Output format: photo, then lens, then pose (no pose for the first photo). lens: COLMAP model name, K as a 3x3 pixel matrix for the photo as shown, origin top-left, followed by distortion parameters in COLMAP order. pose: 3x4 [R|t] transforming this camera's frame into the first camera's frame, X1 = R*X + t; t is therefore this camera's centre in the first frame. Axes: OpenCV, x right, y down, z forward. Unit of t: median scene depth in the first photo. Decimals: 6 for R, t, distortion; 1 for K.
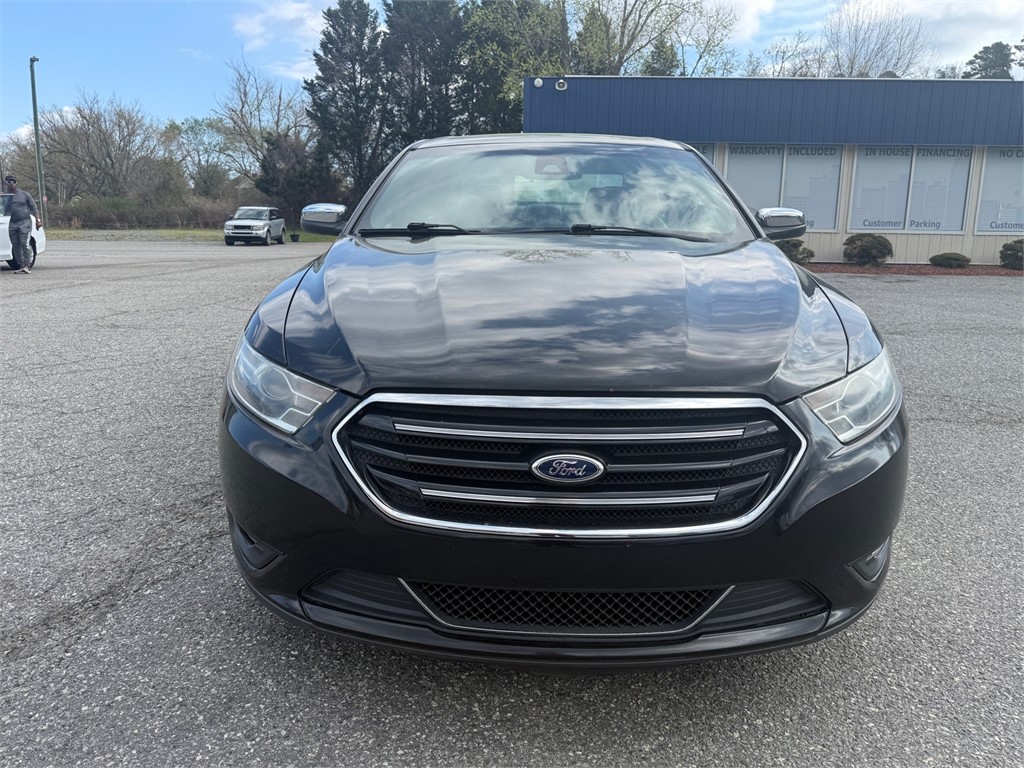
lens RADIAL K [[738.5, 0, 515.3], [0, 738.5, 378.6], [0, 0, 1]] dist [0.002748, -0.010480]
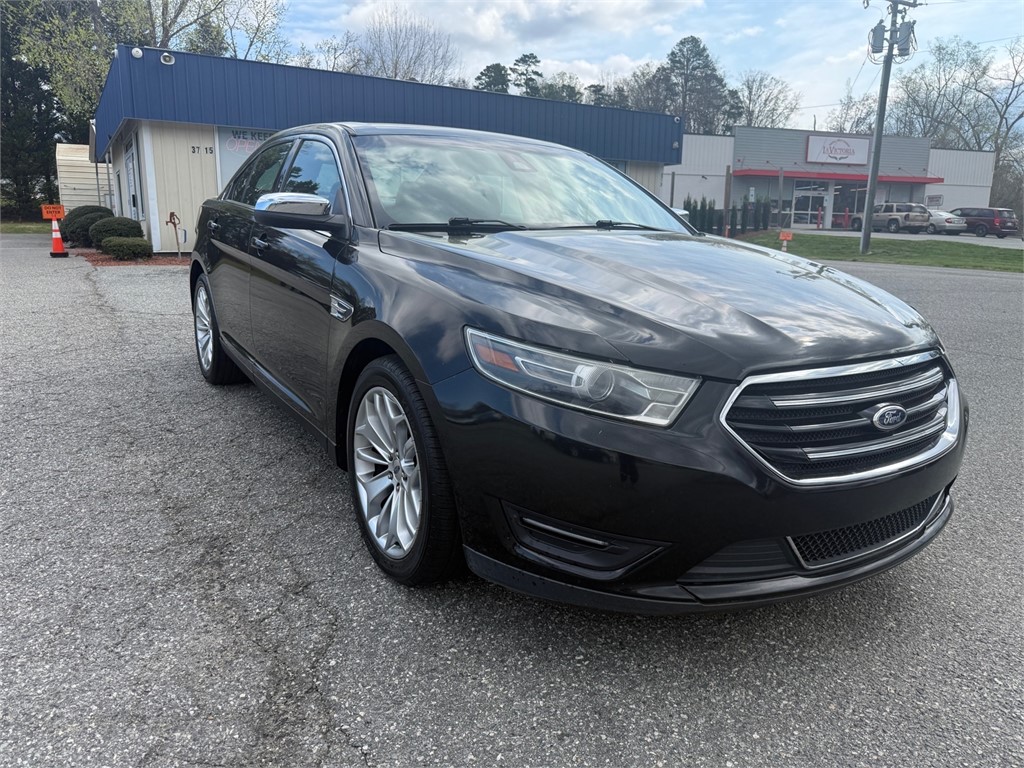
lens RADIAL K [[738.5, 0, 512.3], [0, 738.5, 383.3], [0, 0, 1]] dist [0.002748, -0.010480]
pose [[0.830923, -0.112191, 0.544959, -0.596684], [0.103157, 0.993542, 0.047254, -0.032806], [-0.546741, 0.016951, 0.837130, 0.151372]]
